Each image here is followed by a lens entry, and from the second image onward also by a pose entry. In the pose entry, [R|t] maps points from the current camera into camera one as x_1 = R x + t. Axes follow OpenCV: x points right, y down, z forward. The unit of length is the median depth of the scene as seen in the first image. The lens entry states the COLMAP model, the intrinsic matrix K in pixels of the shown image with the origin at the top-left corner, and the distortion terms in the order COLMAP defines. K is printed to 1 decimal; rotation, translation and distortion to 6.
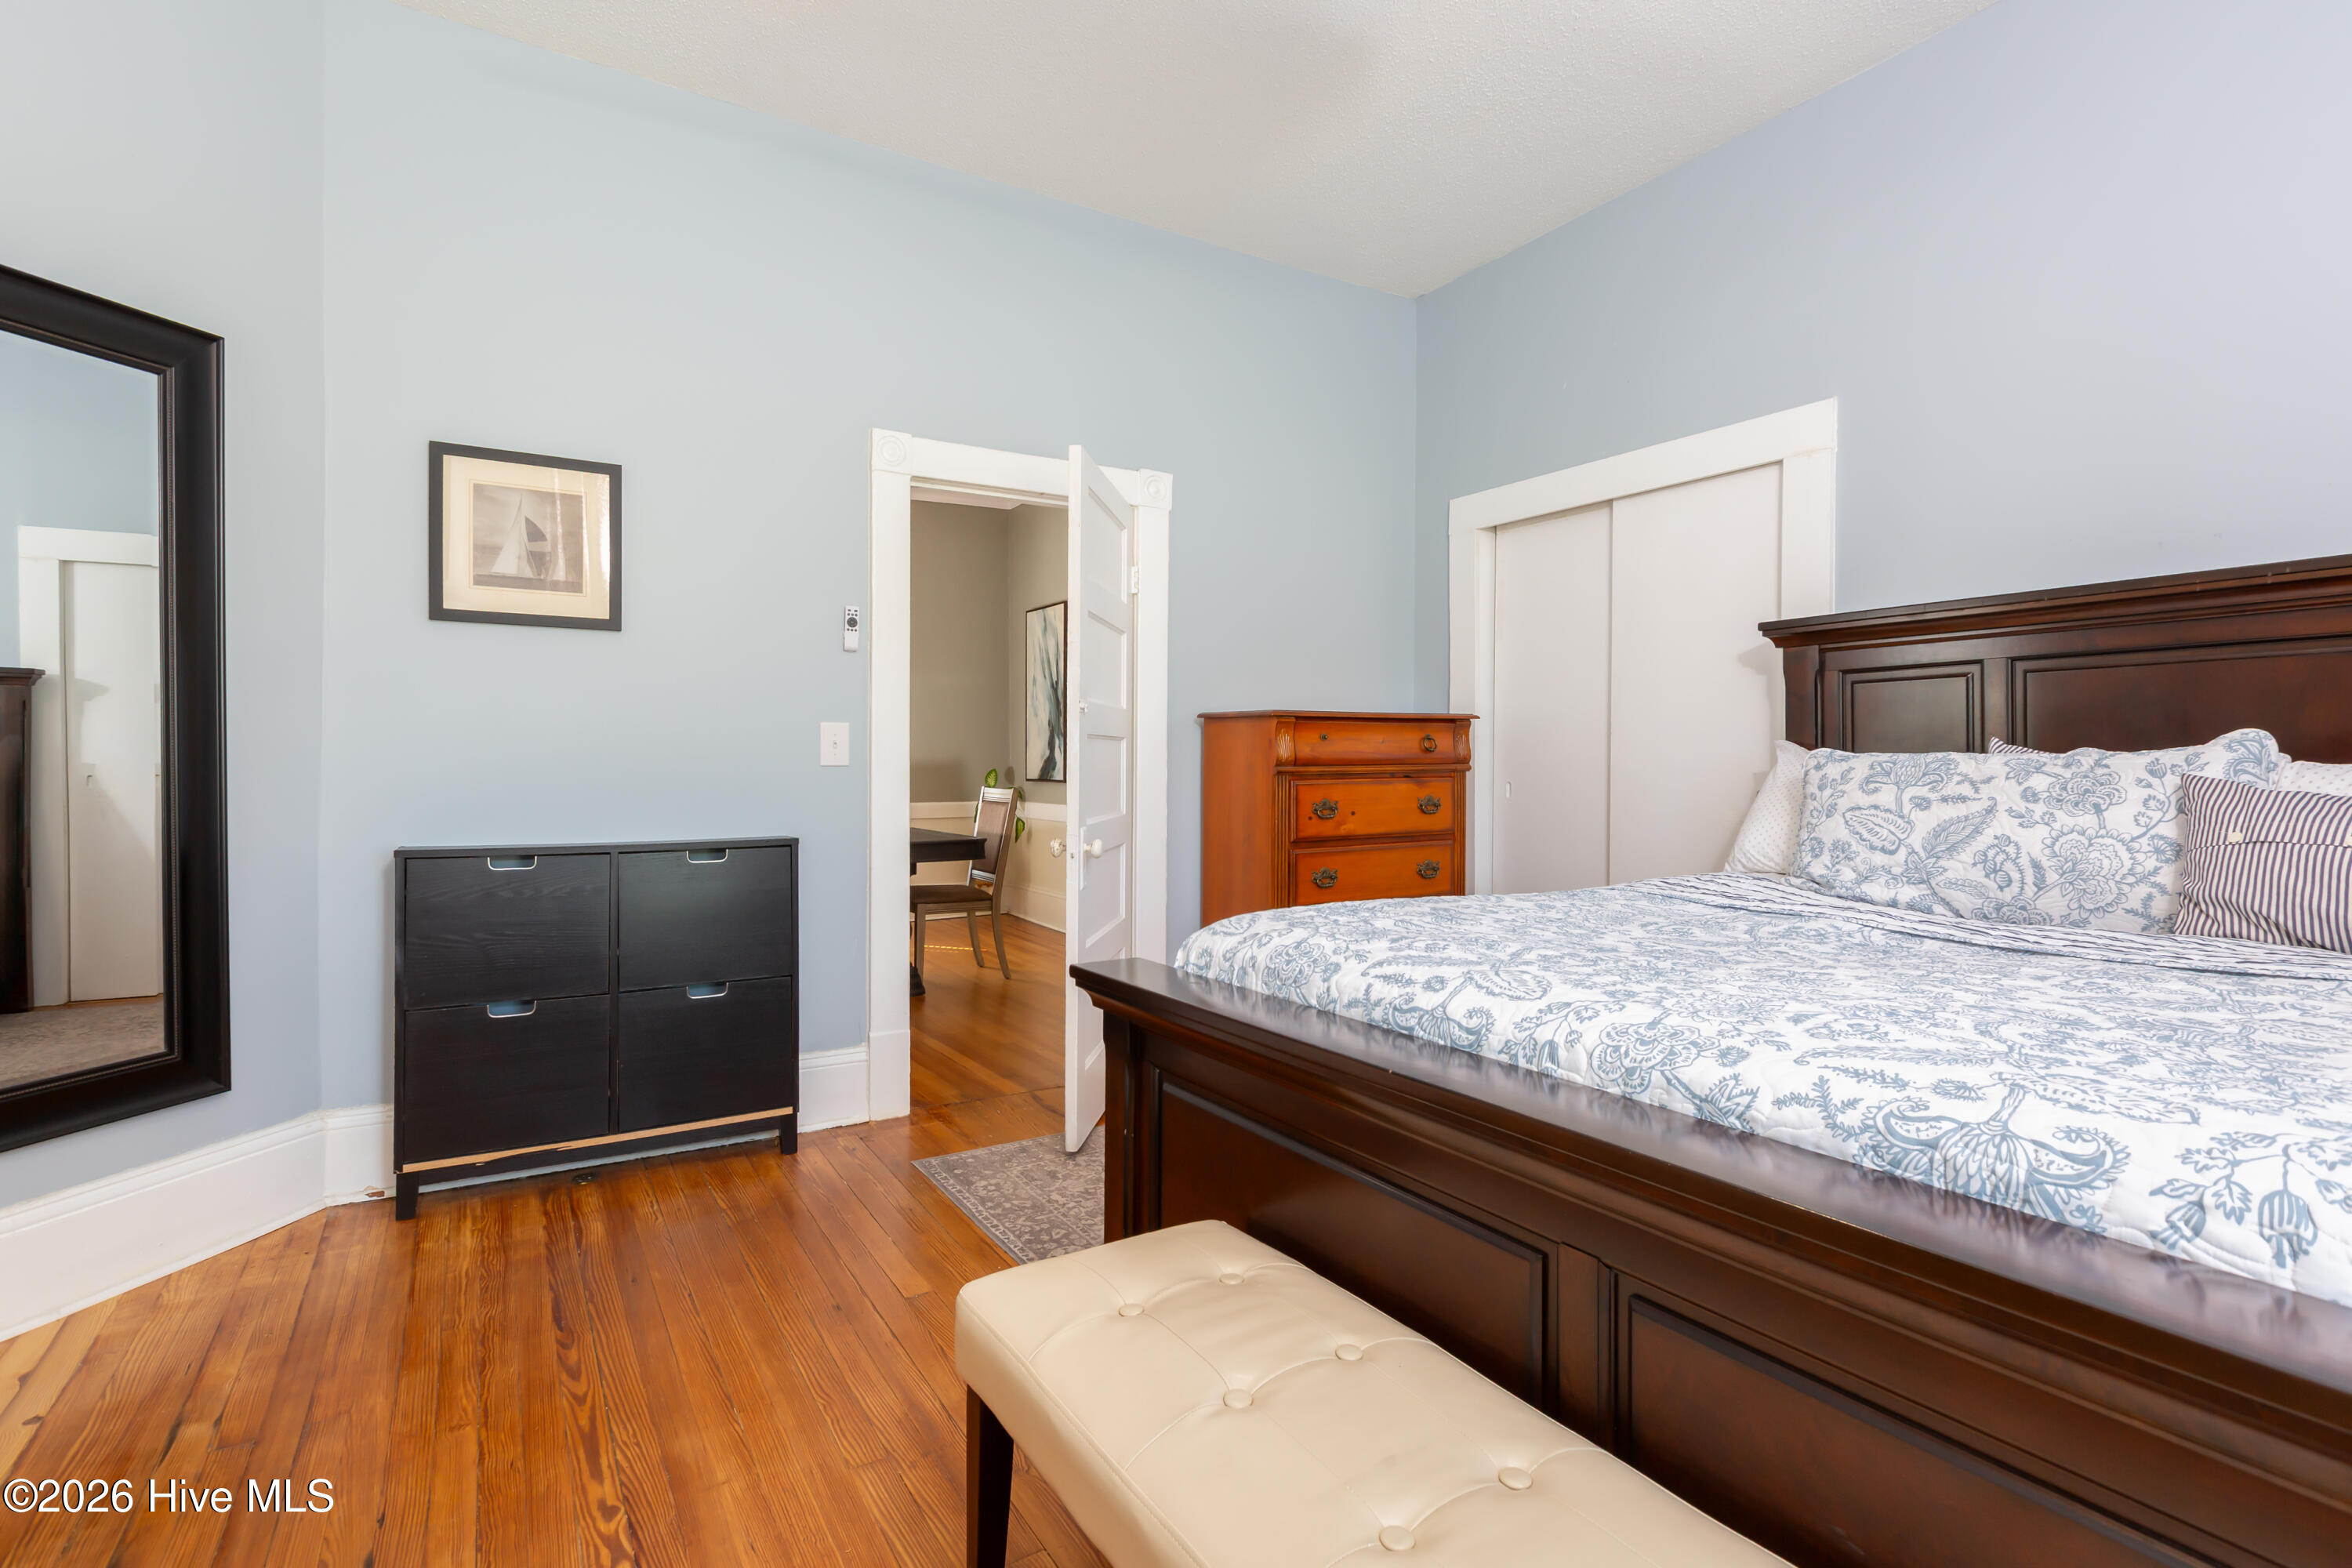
lens RADIAL K [[1120.4, 0, 1169.3], [0, 1120.4, 767.2], [0, 0, 1]] dist [0.003845, 0.000548]
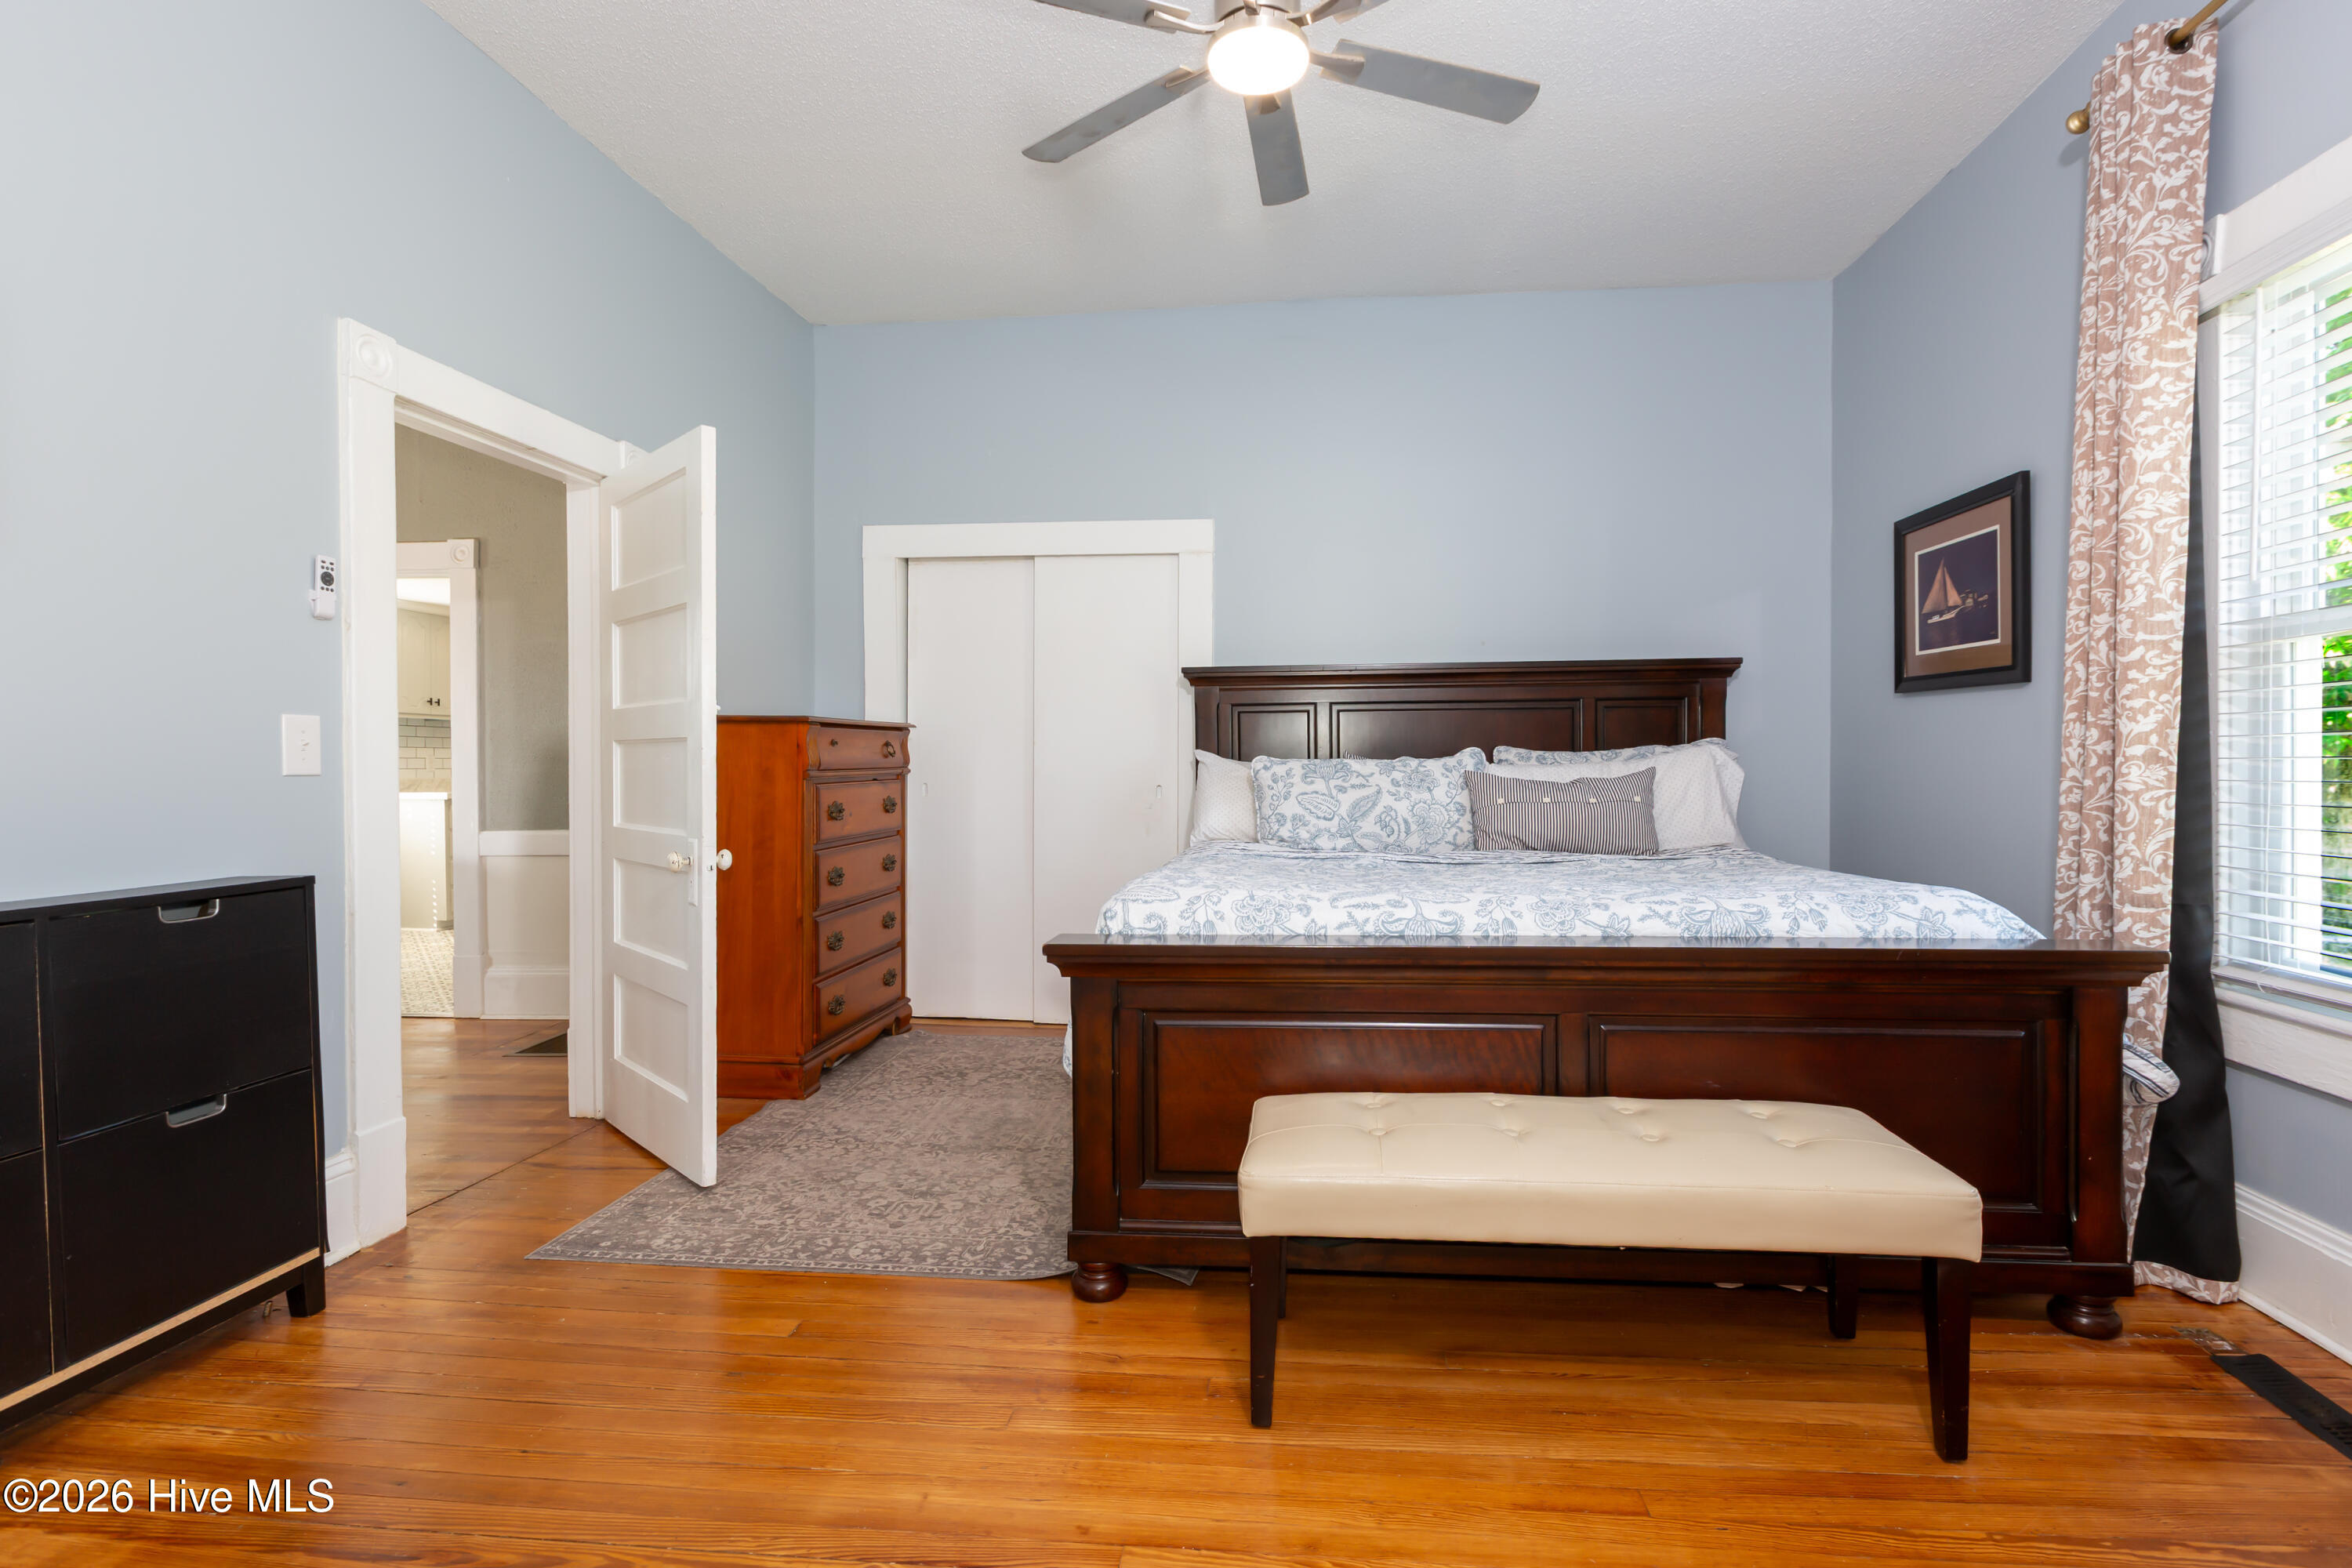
lens RADIAL K [[1088.7, 0, 1200.8], [0, 1088.7, 785.0], [0, 0, 1]] dist [0.003613, -0.000389]
pose [[0.615260, -0.017645, 0.788127, -0.679098], [0.007740, 0.999837, 0.016342, -0.002308], [-0.788286, -0.003954, 0.615296, 0.151826]]
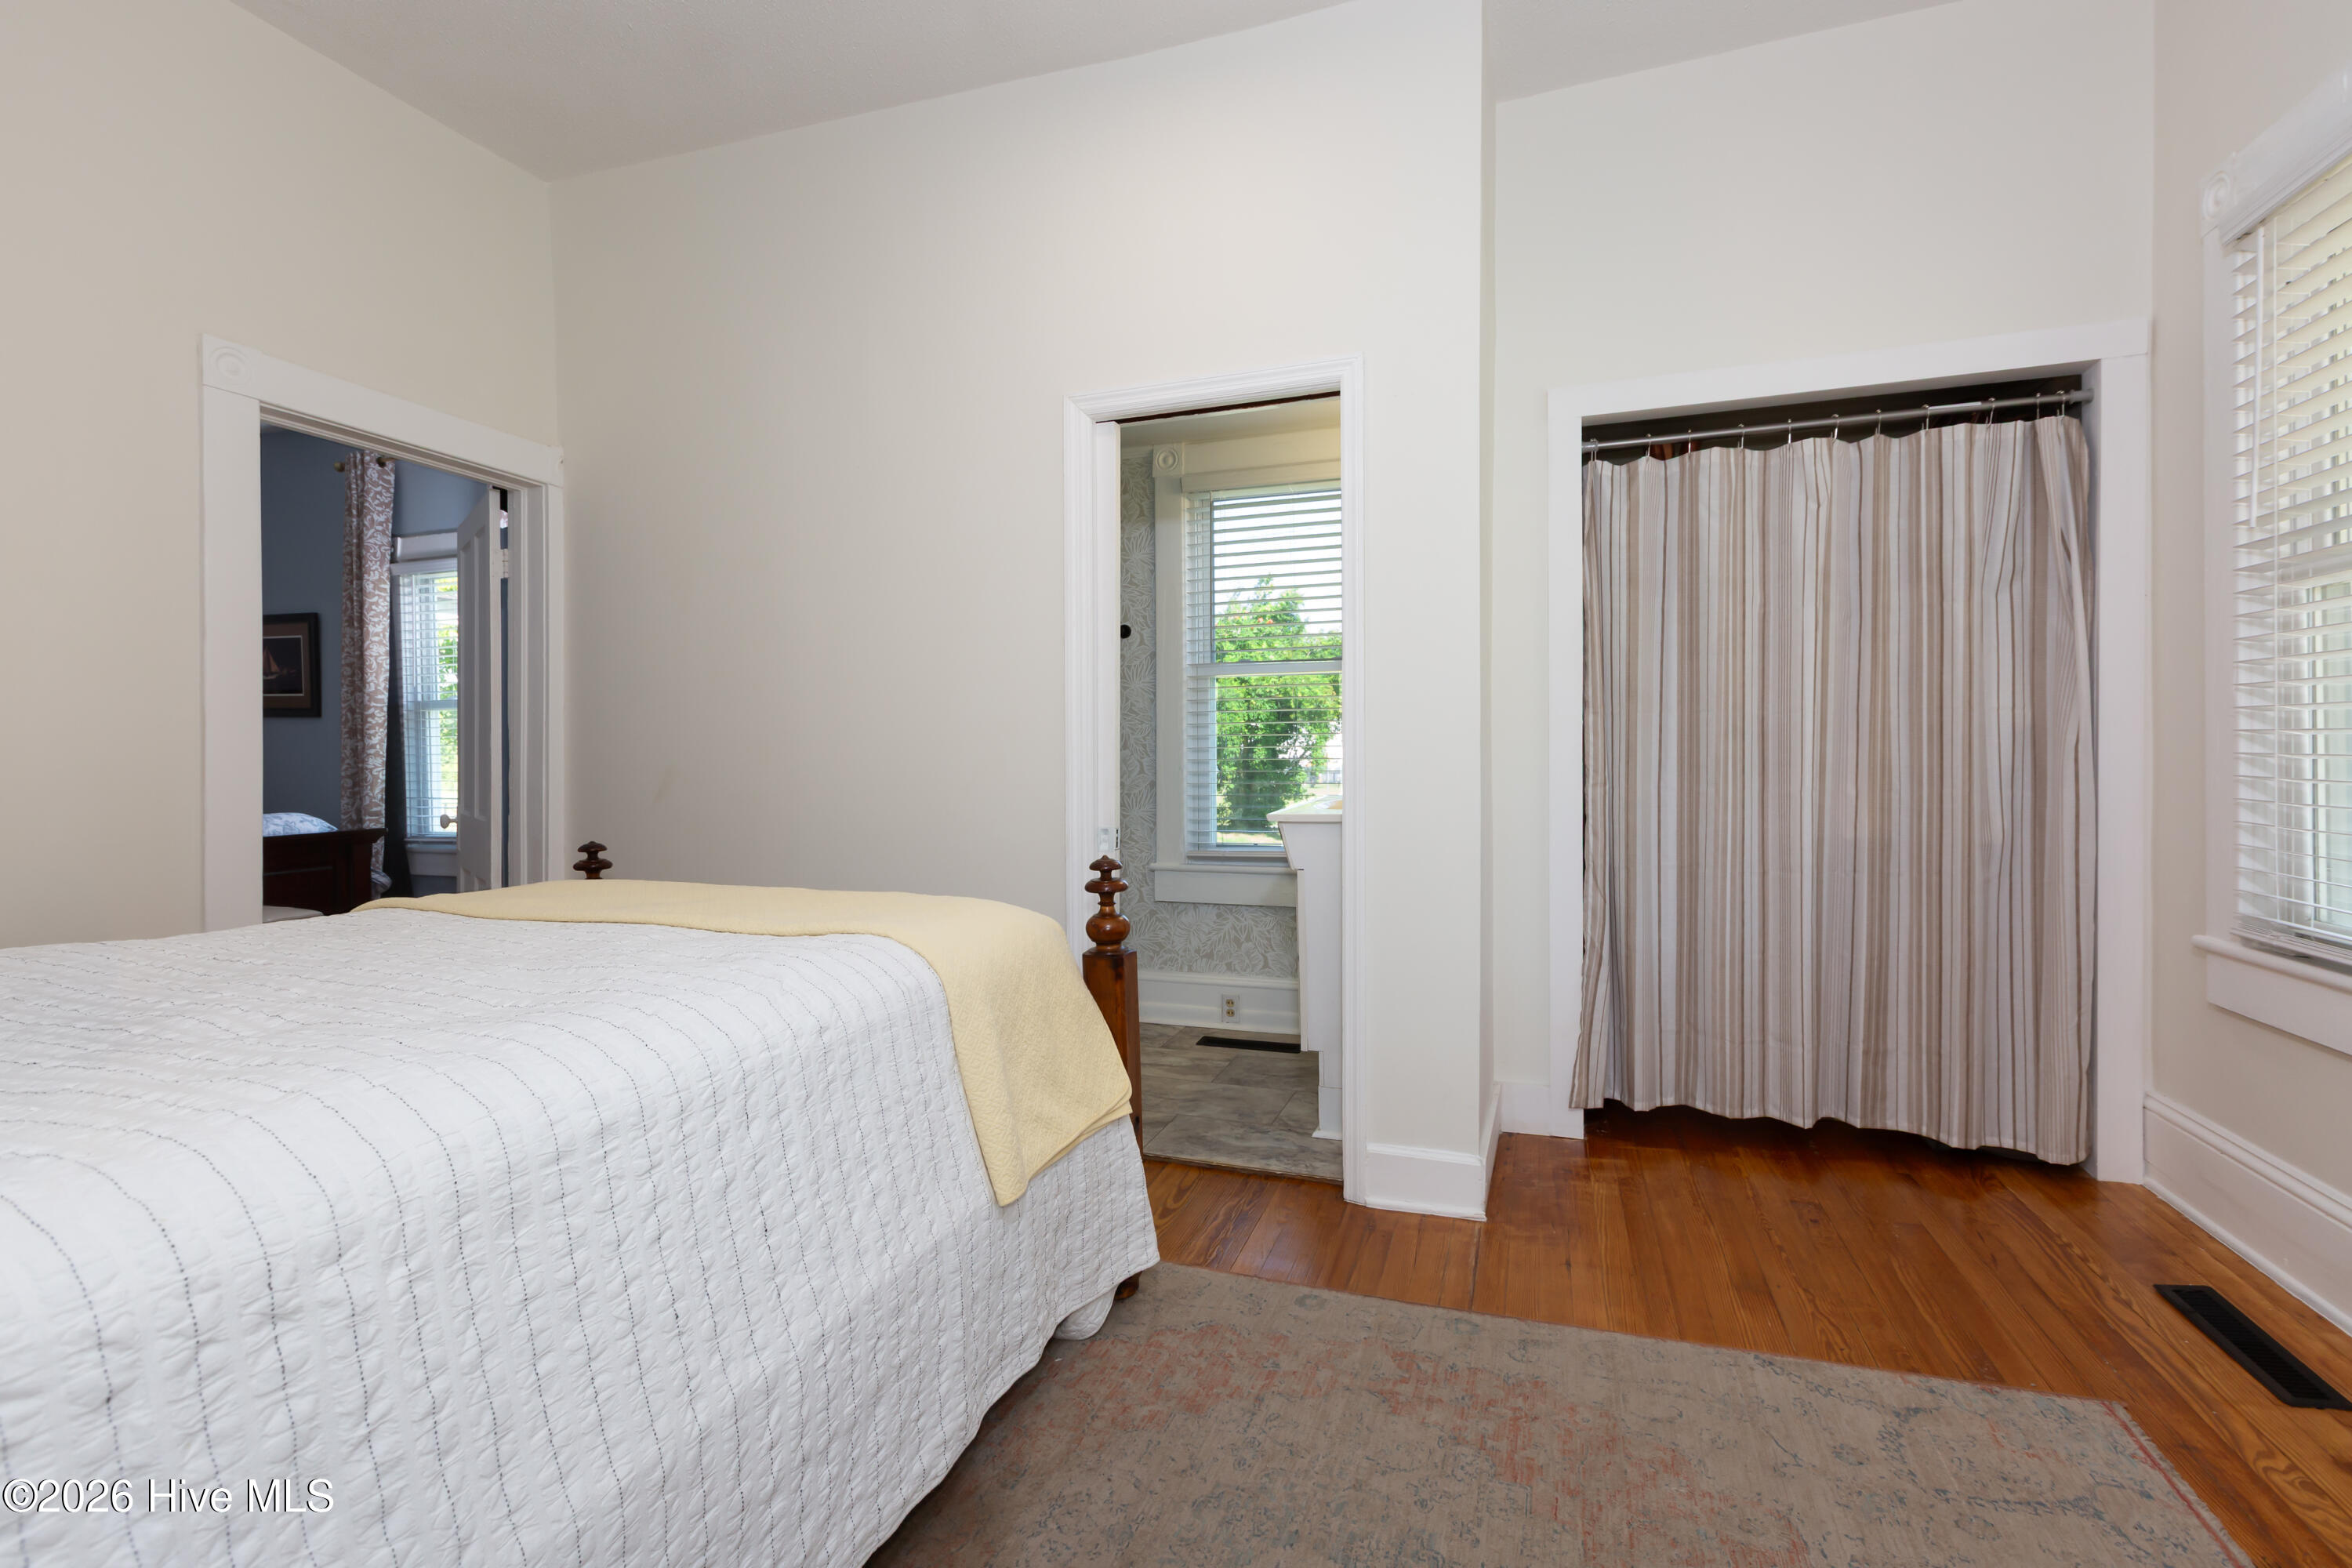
lens RADIAL K [[1088.7, 0, 1162.5], [0, 1088.7, 772.4], [0, 0, 1]] dist [0.003613, -0.000389]
pose [[-0.635460, -0.006073, 0.772110, -2.129936], [0.003411, 0.999937, 0.010672, 0.013986], [-0.772126, 0.009415, -0.635400, 0.258569]]
